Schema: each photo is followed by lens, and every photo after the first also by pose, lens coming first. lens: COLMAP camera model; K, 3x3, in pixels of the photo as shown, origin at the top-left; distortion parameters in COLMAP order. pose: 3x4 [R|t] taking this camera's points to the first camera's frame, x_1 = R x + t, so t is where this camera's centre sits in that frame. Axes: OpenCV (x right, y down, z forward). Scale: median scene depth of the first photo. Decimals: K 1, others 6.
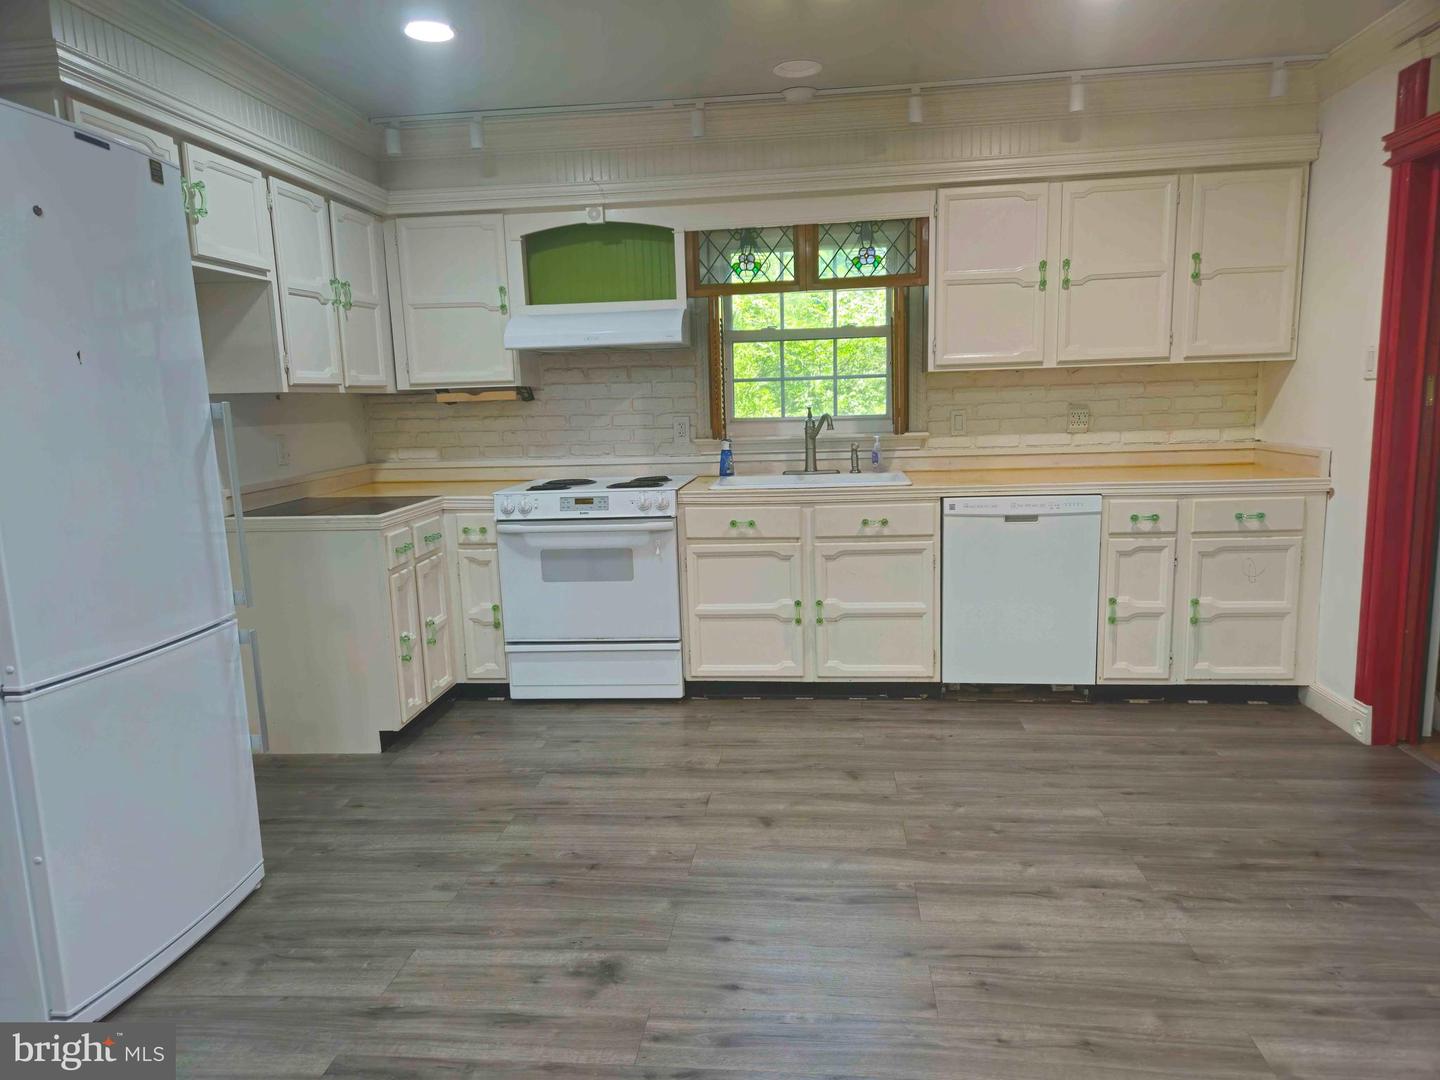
lens RADIAL K [[966.8, 0, 728.2], [0, 966.8, 545.1], [0, 0, 1]] dist [0.068196, -0.053054]
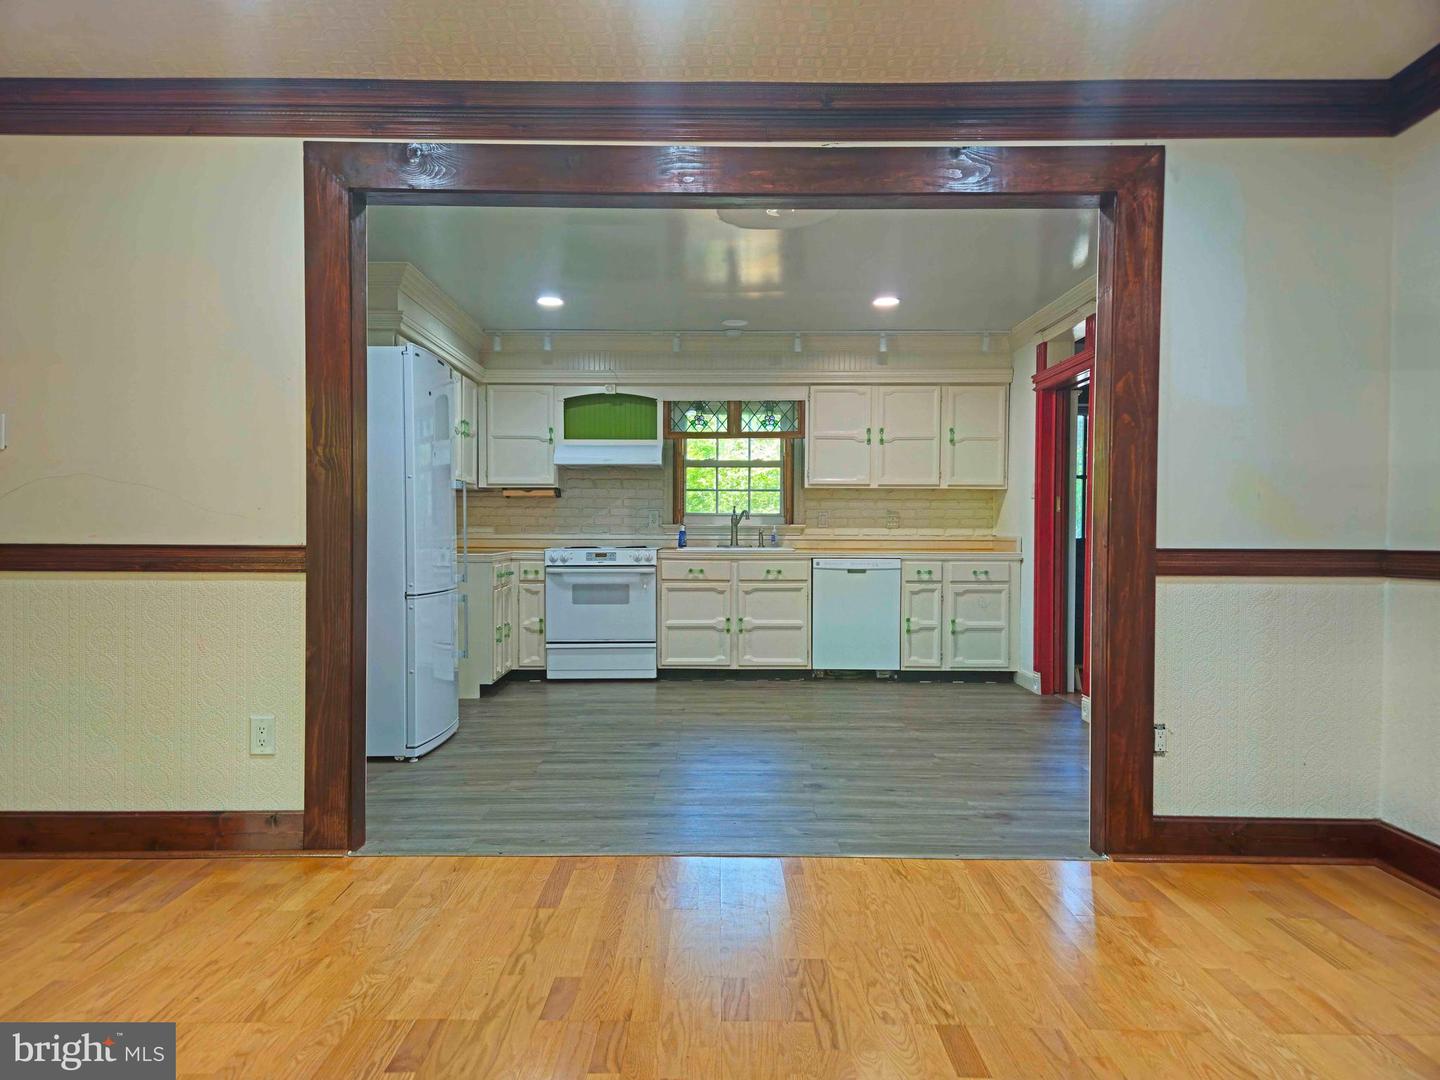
lens RADIAL K [[966.8, 0, 713.1], [0, 966.8, 542.0], [0, 0, 1]] dist [0.068196, -0.053054]
pose [[0.994445, 0.032576, 0.100087, -0.122875], [-0.018030, 0.989568, -0.142936, 0.163688], [-0.103699, 0.140337, 0.984658, -0.649601]]
